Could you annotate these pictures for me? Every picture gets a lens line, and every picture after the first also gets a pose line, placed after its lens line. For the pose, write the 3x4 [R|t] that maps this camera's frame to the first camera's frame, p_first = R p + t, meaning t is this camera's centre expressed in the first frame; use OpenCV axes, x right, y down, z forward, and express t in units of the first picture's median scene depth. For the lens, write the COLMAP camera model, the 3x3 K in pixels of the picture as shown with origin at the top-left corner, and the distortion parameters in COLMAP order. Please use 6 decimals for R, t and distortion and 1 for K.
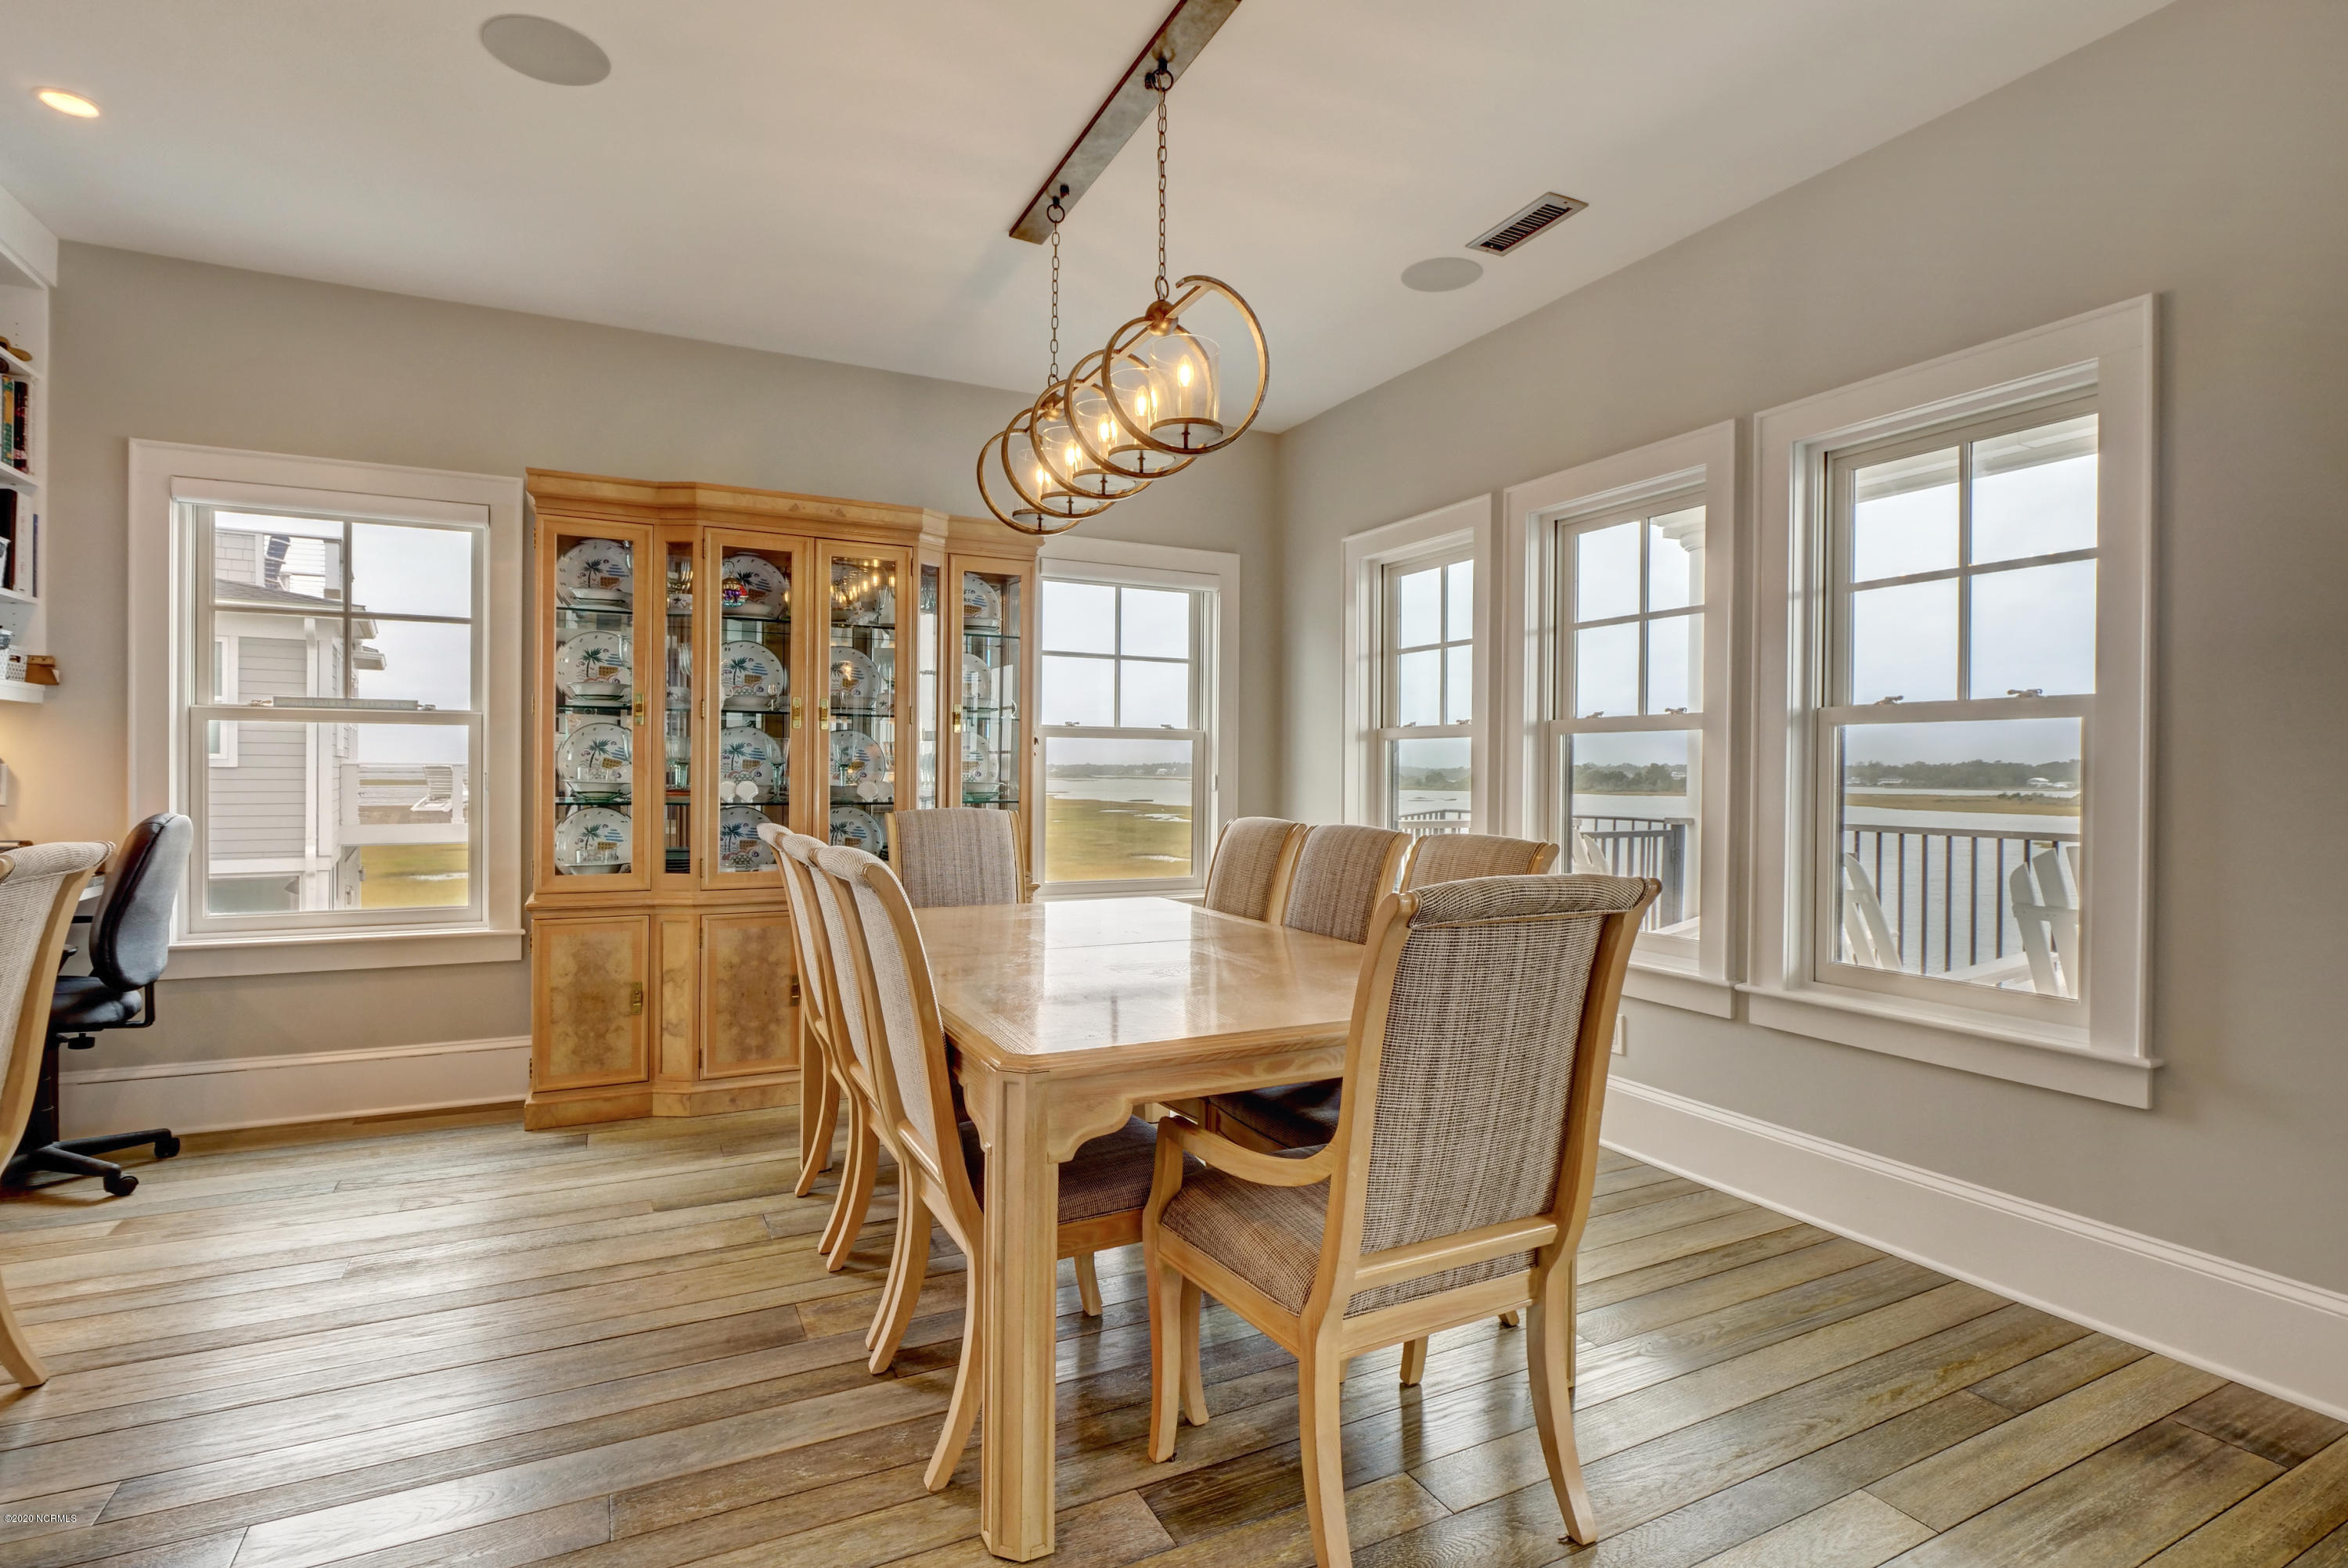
lens RADIAL K [[1148.5, 0, 1178.5], [0, 1148.5, 783.3], [0, 0, 1]] dist [-0.011540, -0.000286]
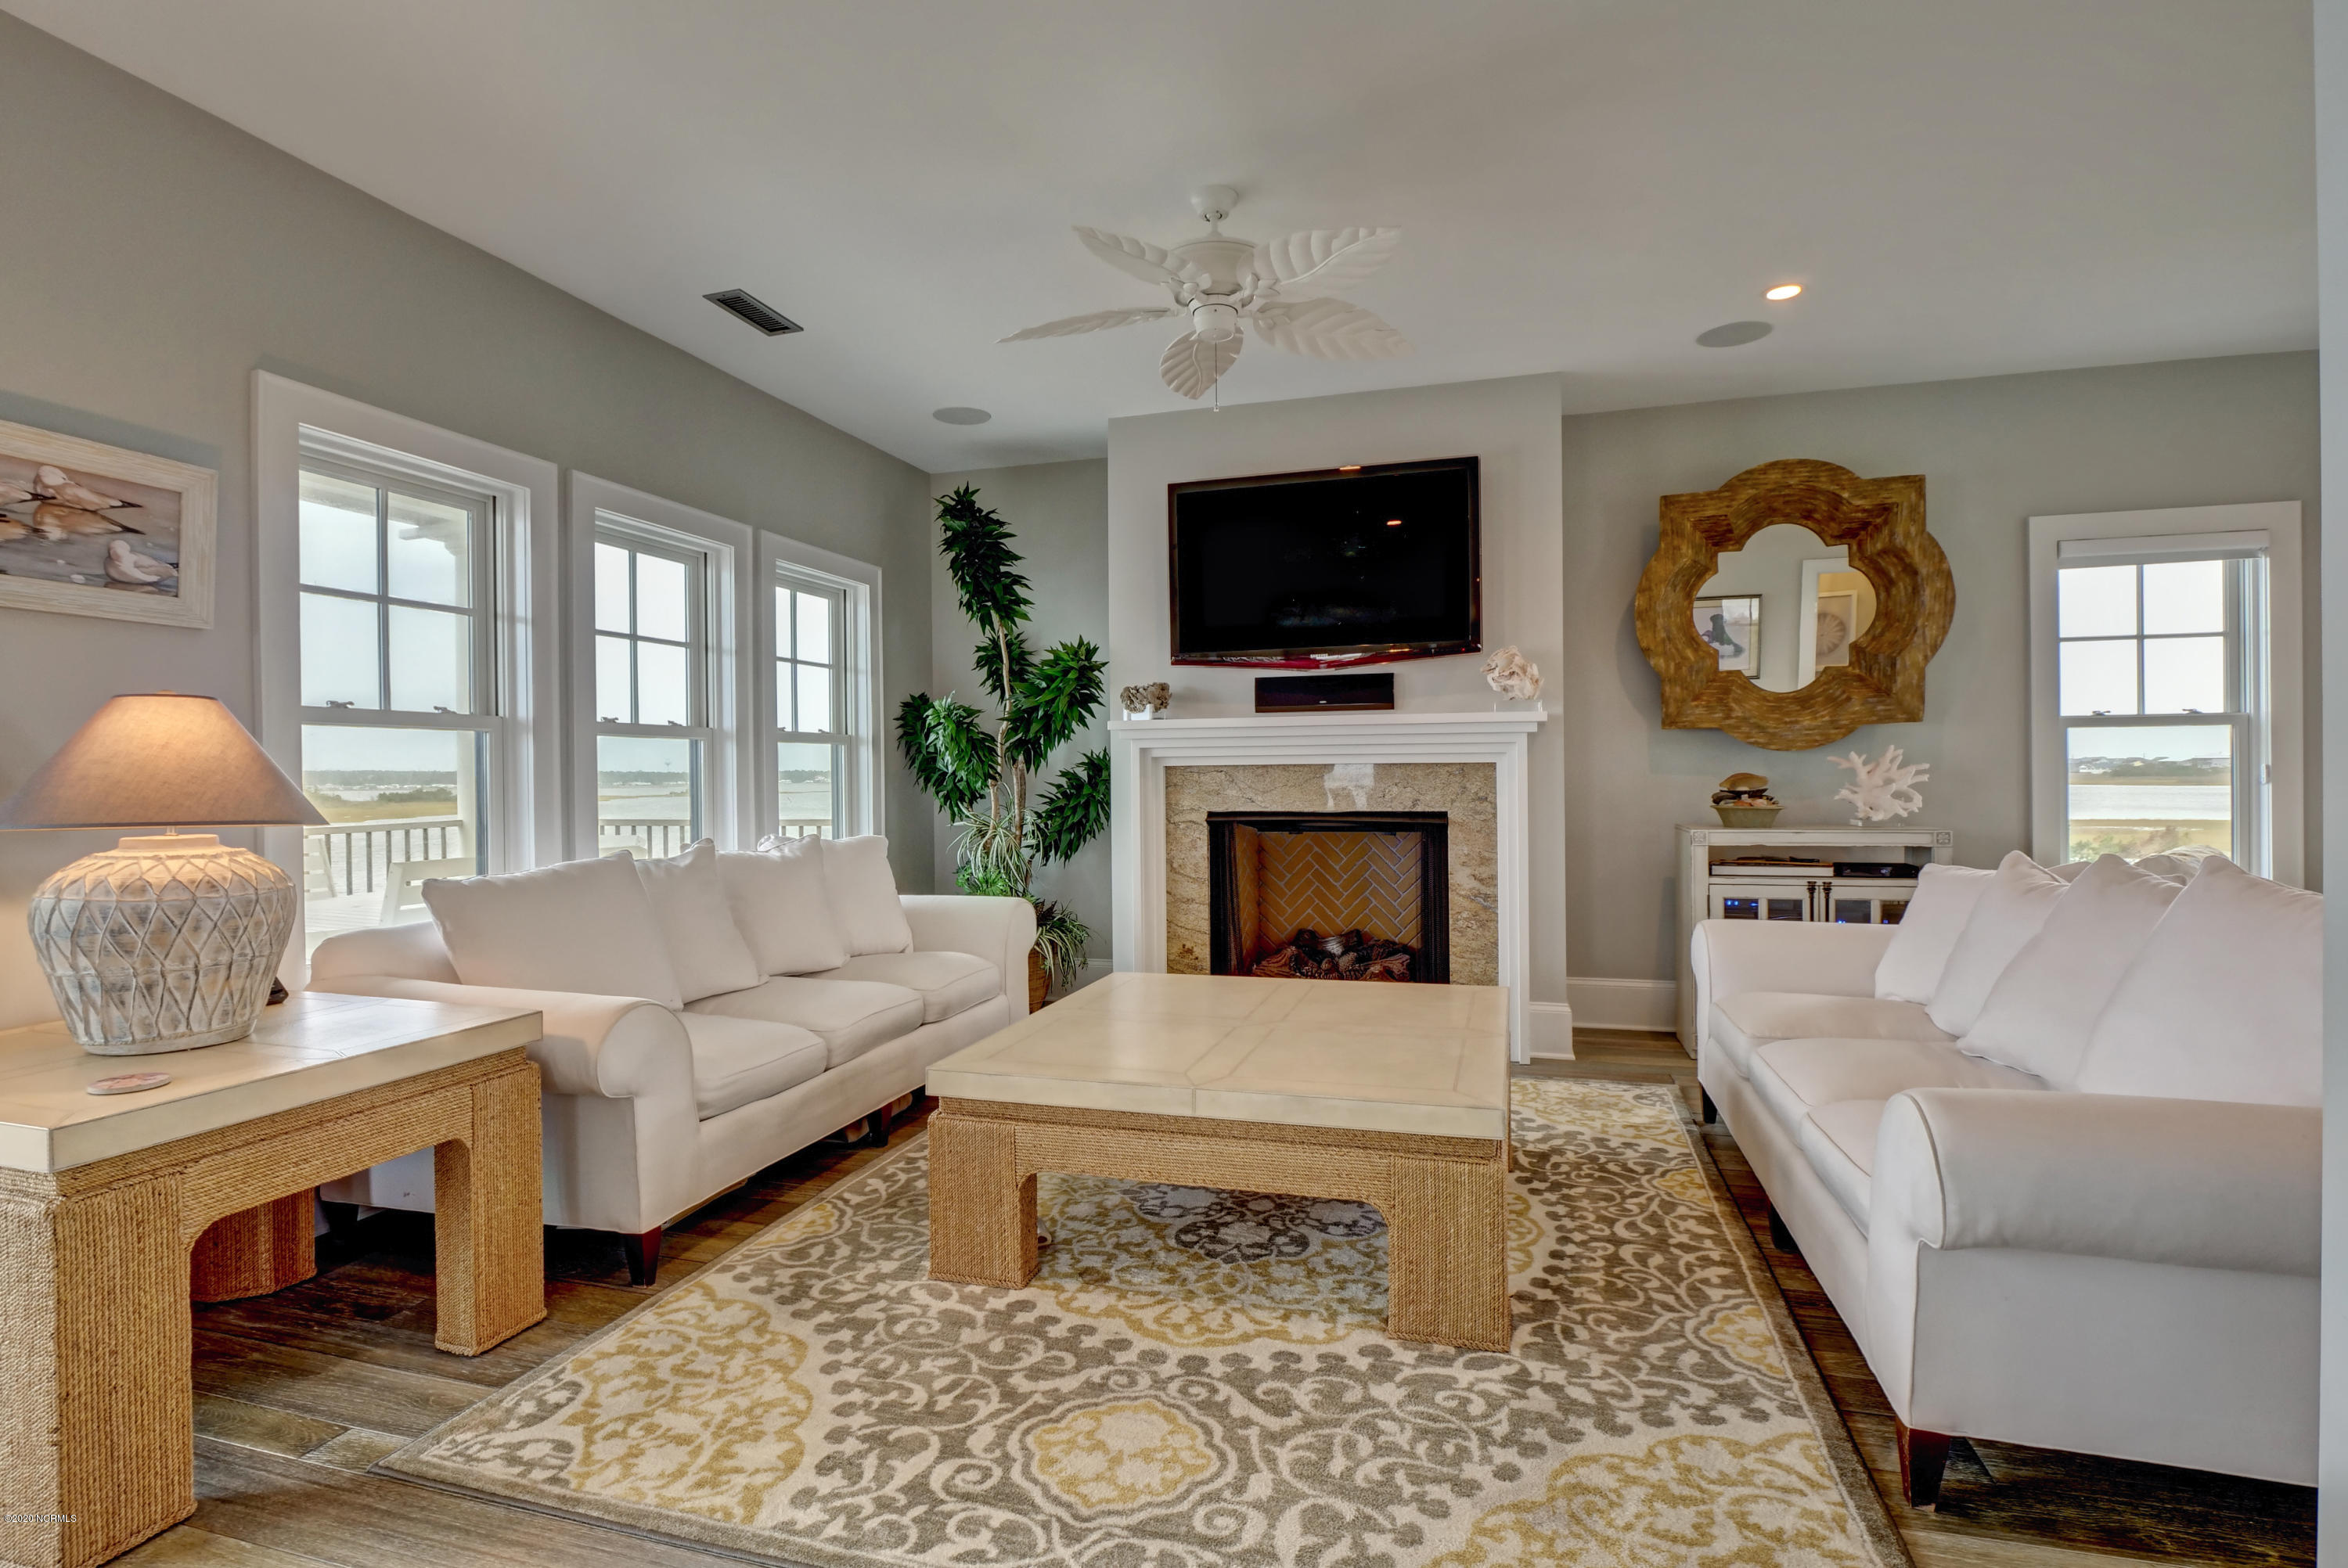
lens RADIAL K [[1148.5, 0, 1177.9], [0, 1148.5, 774.9], [0, 0, 1]] dist [-0.011540, -0.000286]
pose [[-0.724498, -0.001584, 0.689275, -0.726633], [0.012926, 0.999790, 0.015884, -0.017285], [-0.689155, 0.020417, -0.724326, 1.363630]]
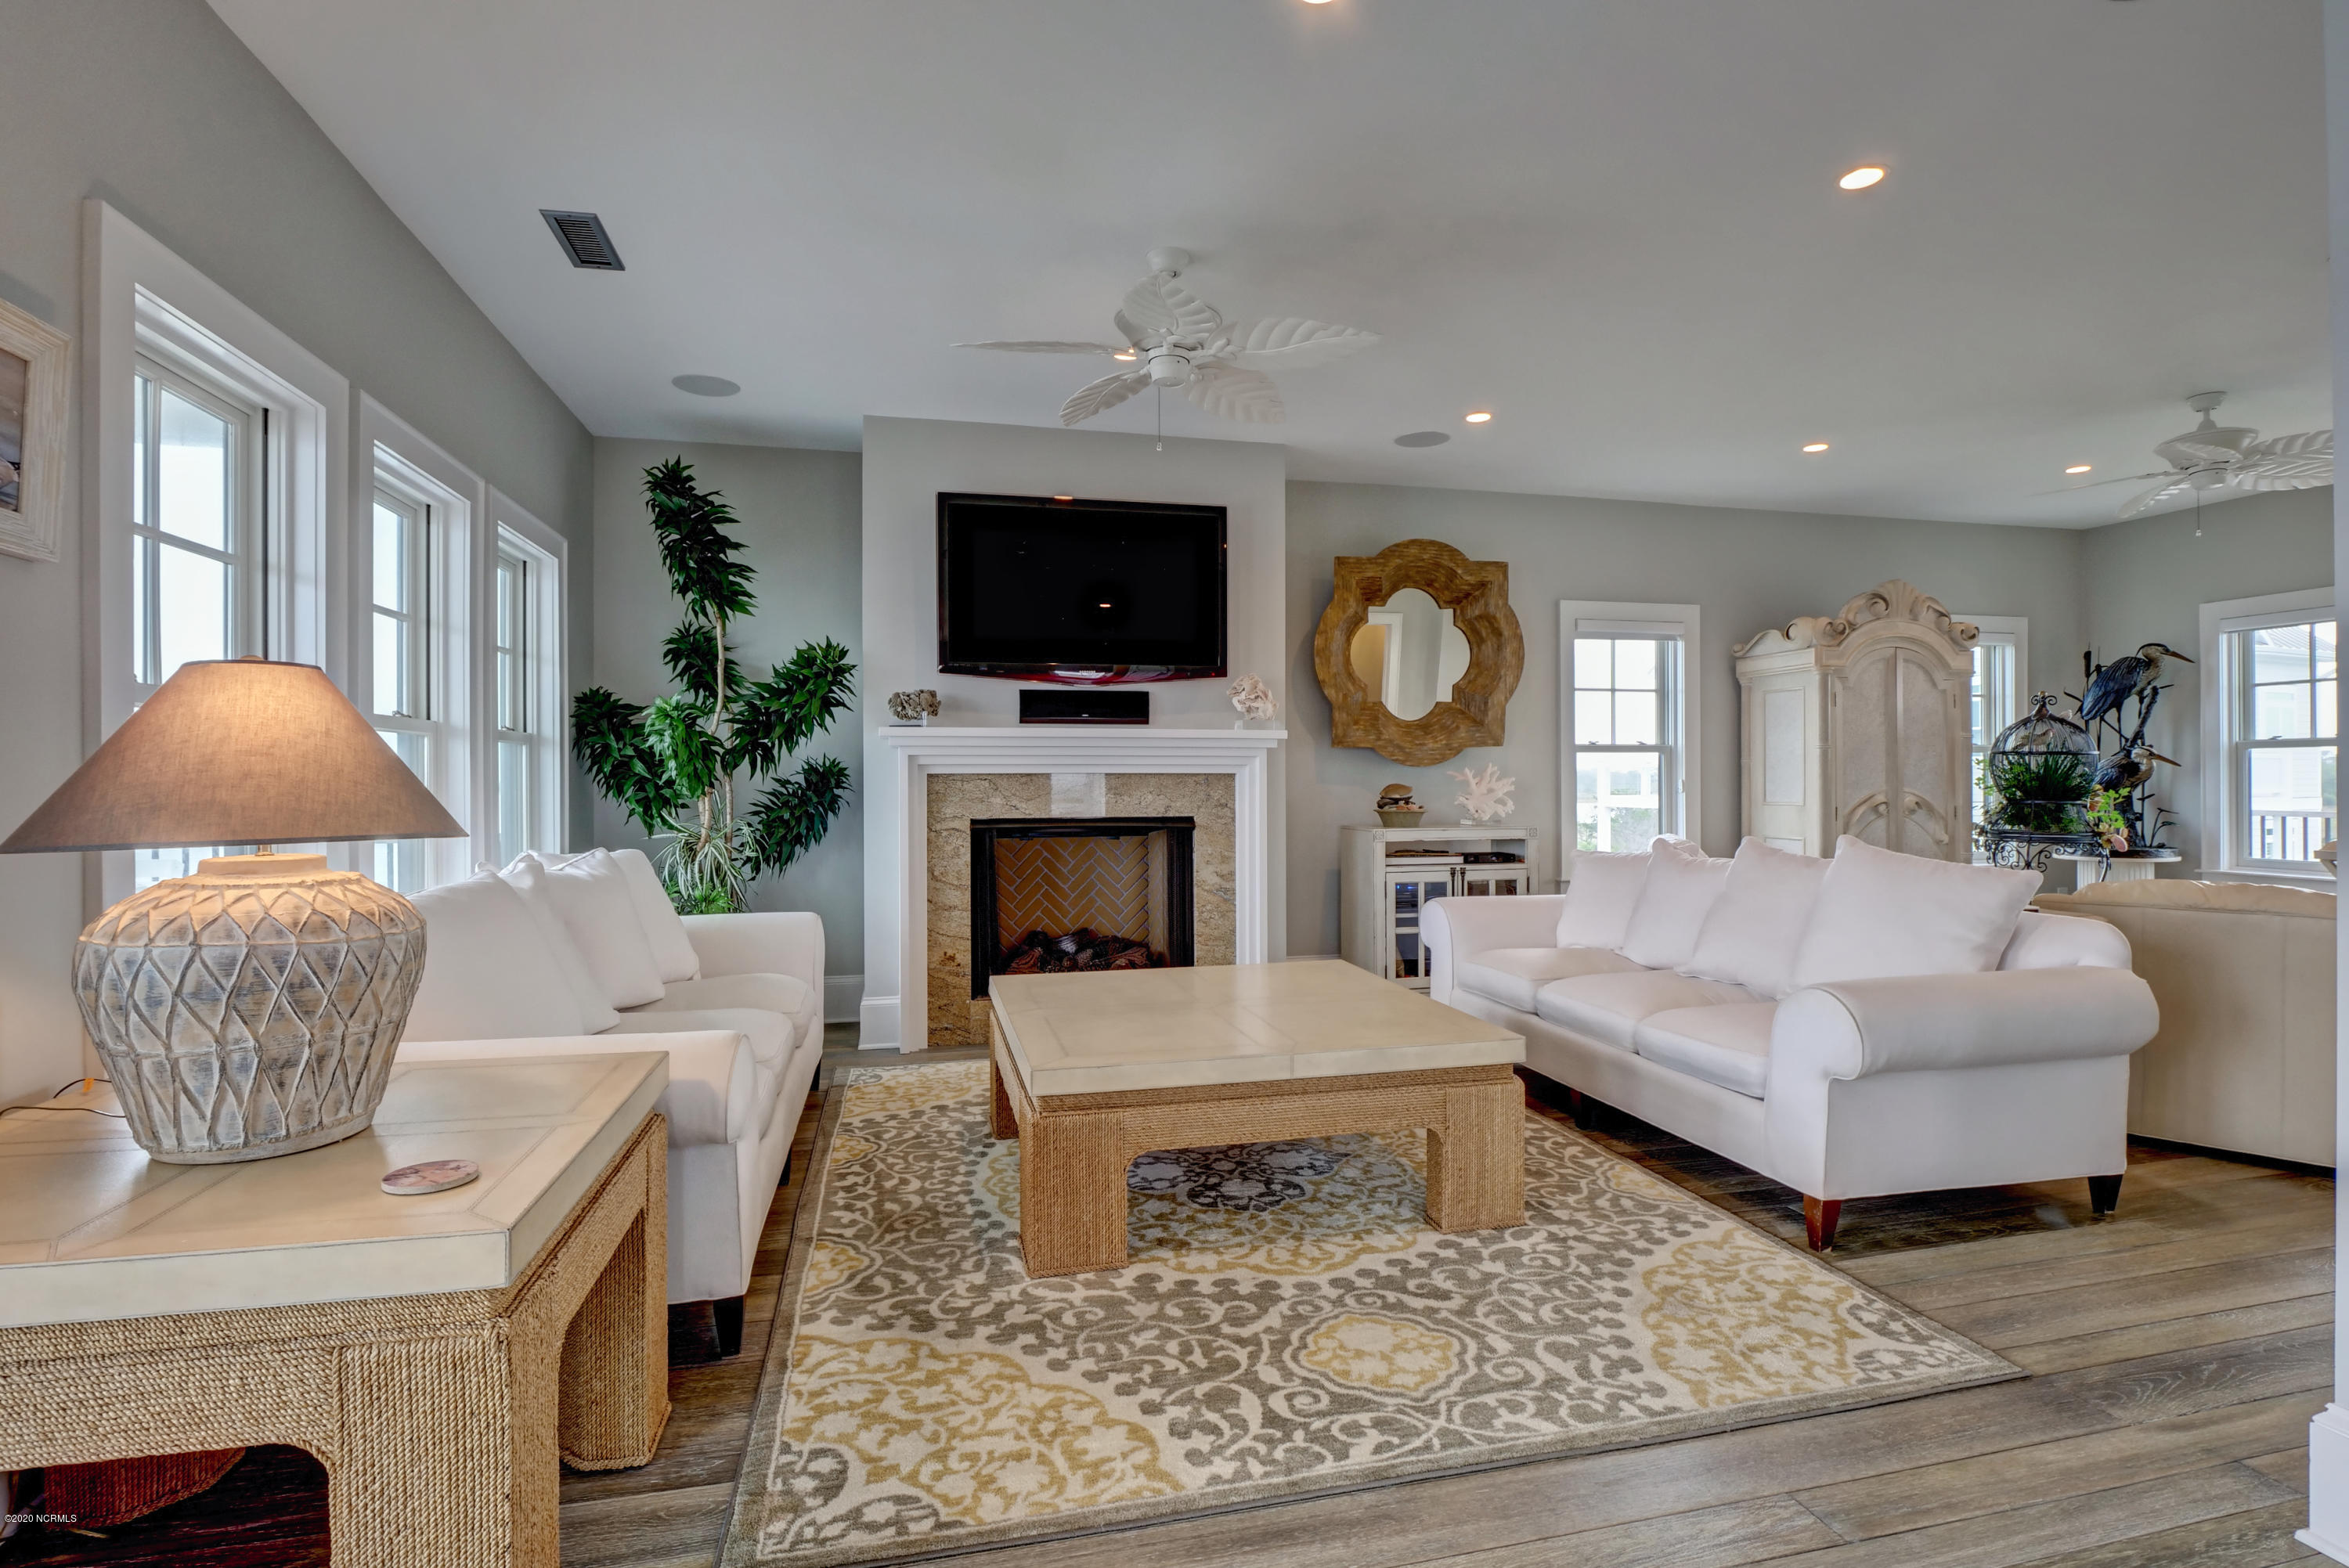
lens RADIAL K [[1149.0, 0, 1180.1], [0, 1149.0, 775.5], [0, 0, 1]] dist [-0.011540, -0.000286]
pose [[-0.974116, -0.003627, 0.226018, -0.387096], [-0.001387, 0.999948, 0.010071, -0.018337], [-0.226043, 0.009497, -0.974071, 1.630124]]
